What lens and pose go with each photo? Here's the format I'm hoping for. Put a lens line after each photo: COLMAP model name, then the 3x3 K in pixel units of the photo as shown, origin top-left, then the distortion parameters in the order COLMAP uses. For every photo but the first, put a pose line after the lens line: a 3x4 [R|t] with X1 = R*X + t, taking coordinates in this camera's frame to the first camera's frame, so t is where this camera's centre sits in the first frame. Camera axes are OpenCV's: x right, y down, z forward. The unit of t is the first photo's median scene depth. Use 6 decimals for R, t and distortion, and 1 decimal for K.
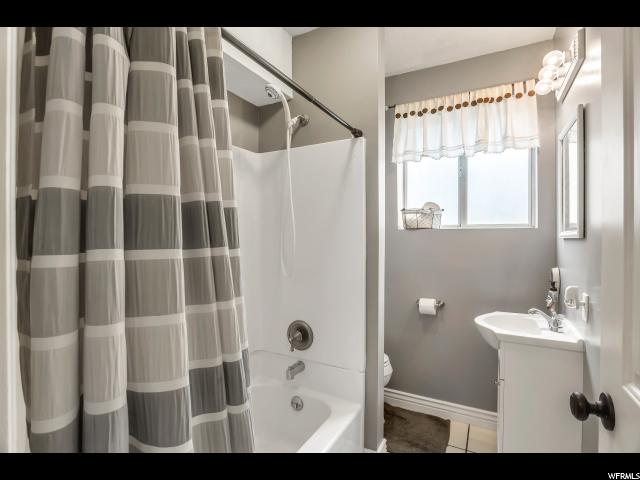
lens RADIAL K [[322.9, 0, 320.0], [0, 322.9, 240.0], [0, 0, 1]] dist [-0.044028, 0.000494]
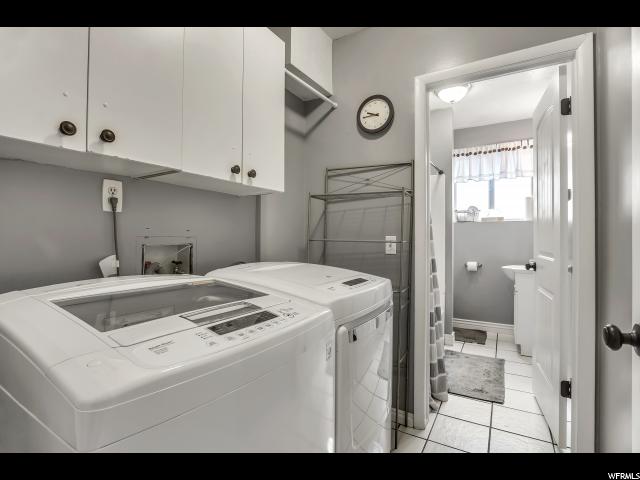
lens RADIAL K [[322.9, 0, 320.0], [0, 322.9, 240.0], [0, 0, 1]] dist [-0.044028, 0.000494]
pose [[0.999494, -0.002385, -0.031728, -0.444225], [0.002406, 0.999997, 0.000631, 0.063290], [0.031726, -0.000707, 0.999496, -0.775623]]
